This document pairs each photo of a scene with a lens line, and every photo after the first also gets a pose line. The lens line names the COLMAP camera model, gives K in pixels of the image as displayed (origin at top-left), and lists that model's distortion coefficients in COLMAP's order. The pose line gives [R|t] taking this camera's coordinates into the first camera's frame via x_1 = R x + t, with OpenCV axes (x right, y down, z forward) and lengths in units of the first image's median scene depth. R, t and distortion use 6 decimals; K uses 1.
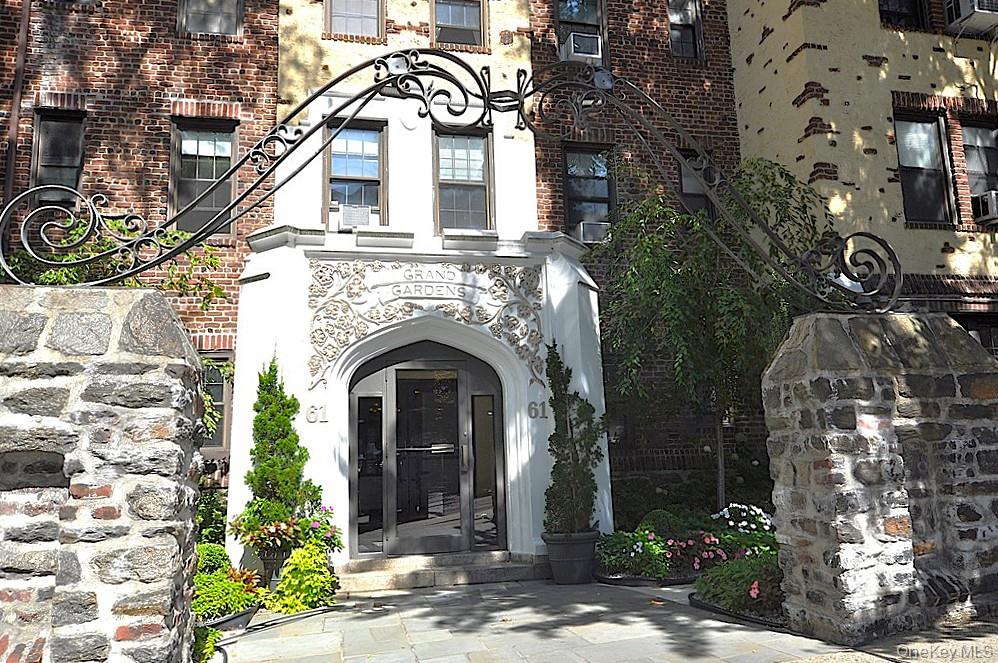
lens RADIAL K [[766.5, 0, 499.0], [0, 766.5, 331.5], [0, 0, 1]] dist [-0.001804, -0.004526]
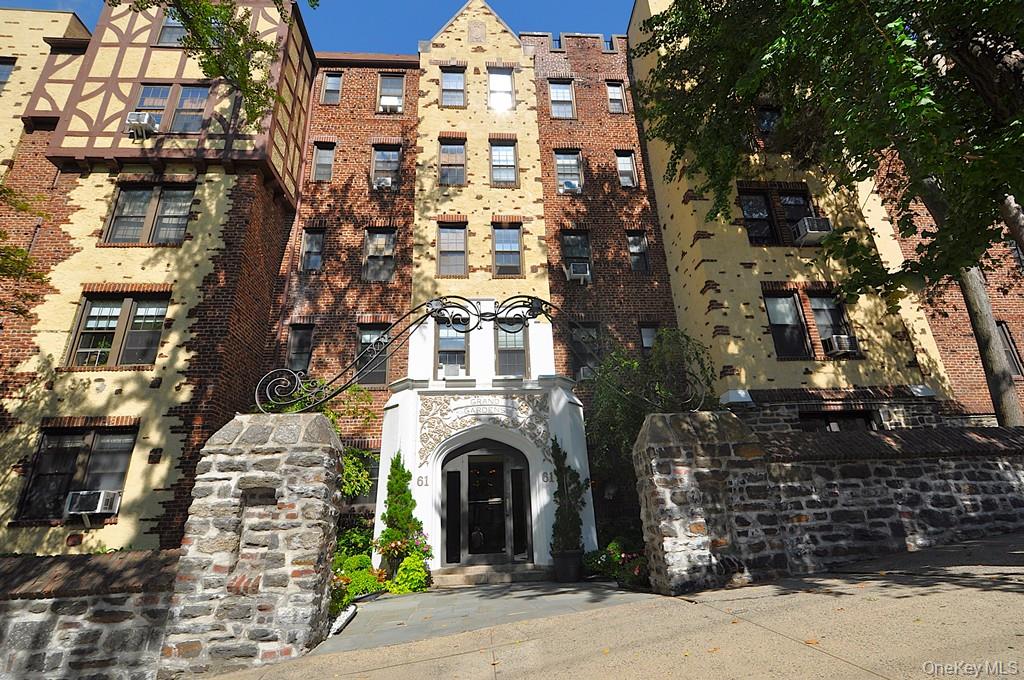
lens RADIAL K [[498.4, 0, 512.0], [0, 498.4, 340.0], [0, 0, 1]] dist [0.011209, 0.000142]
pose [[0.988687, -0.059080, -0.137865, 0.144468], [0.031173, 0.980025, -0.196417, 0.017858], [0.146716, 0.189897, 0.970780, -0.169861]]
